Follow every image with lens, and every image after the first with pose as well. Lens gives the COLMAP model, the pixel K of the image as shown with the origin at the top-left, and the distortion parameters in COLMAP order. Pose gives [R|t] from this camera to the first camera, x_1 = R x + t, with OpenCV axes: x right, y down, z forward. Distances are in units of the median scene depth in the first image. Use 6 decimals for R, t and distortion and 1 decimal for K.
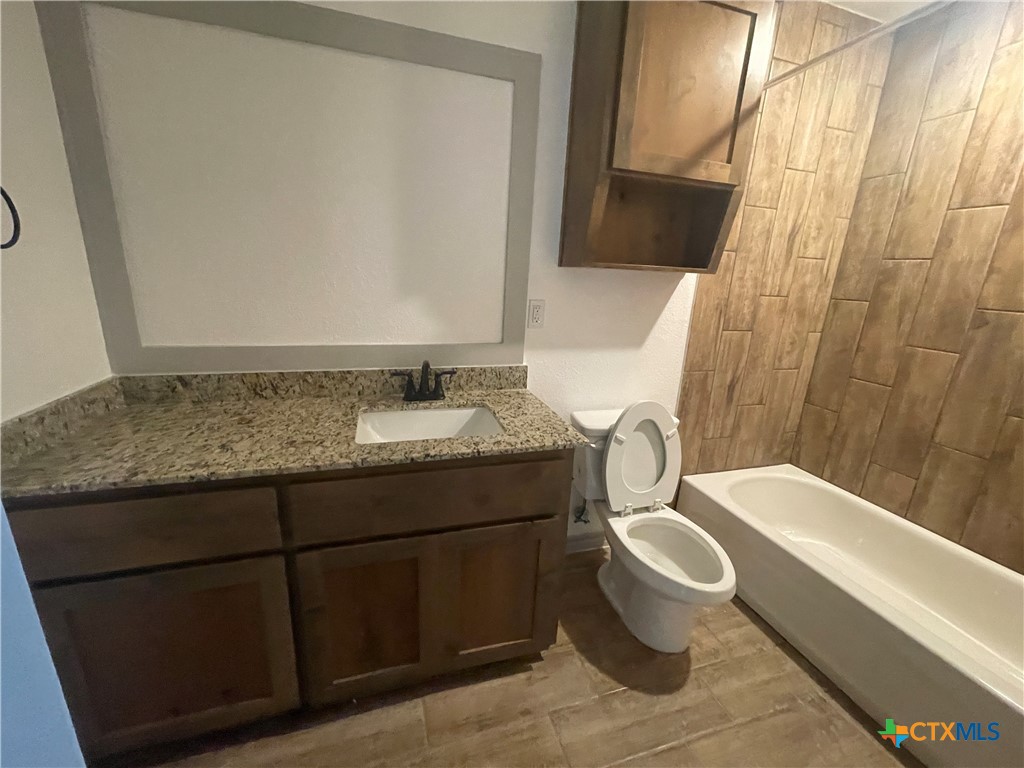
lens RADIAL K [[412.2, 0, 510.0], [0, 412.2, 381.1], [0, 0, 1]] dist [-0.003168, 0.003301]
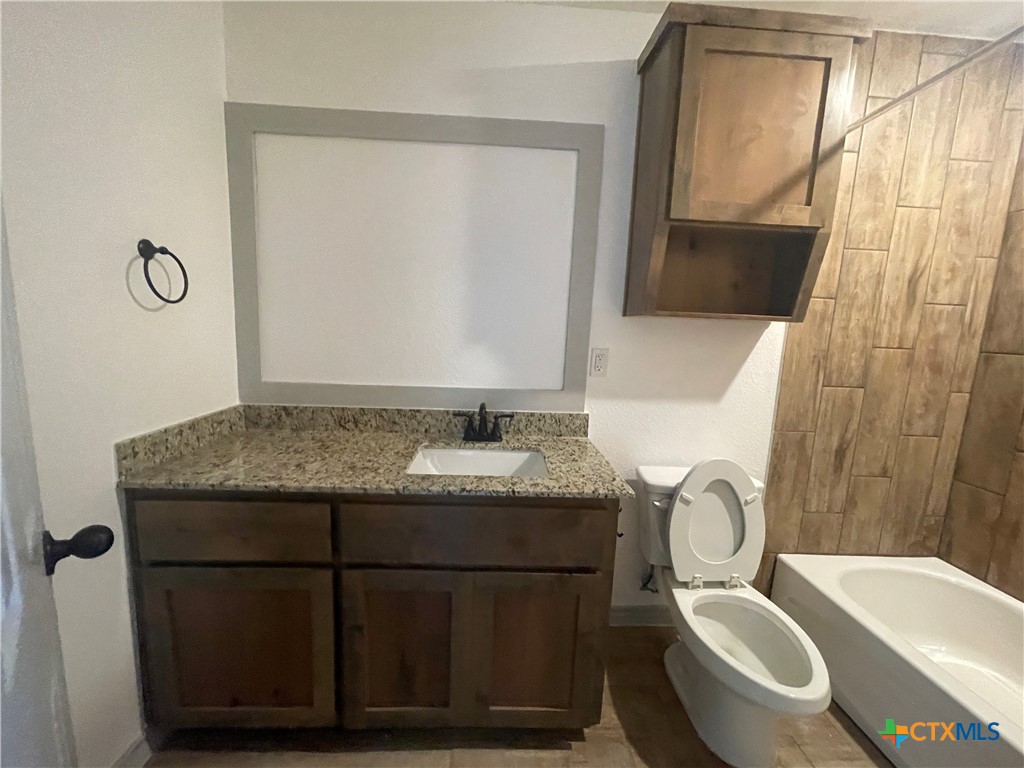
lens RADIAL K [[412.2, 0, 509.5], [0, 412.2, 381.3], [0, 0, 1]] dist [-0.003168, 0.003301]
pose [[0.968265, 0.027243, -0.248436, 0.114085], [-0.059918, 0.990355, -0.124925, 0.022481], [0.242637, 0.135846, 0.960559, -0.007632]]
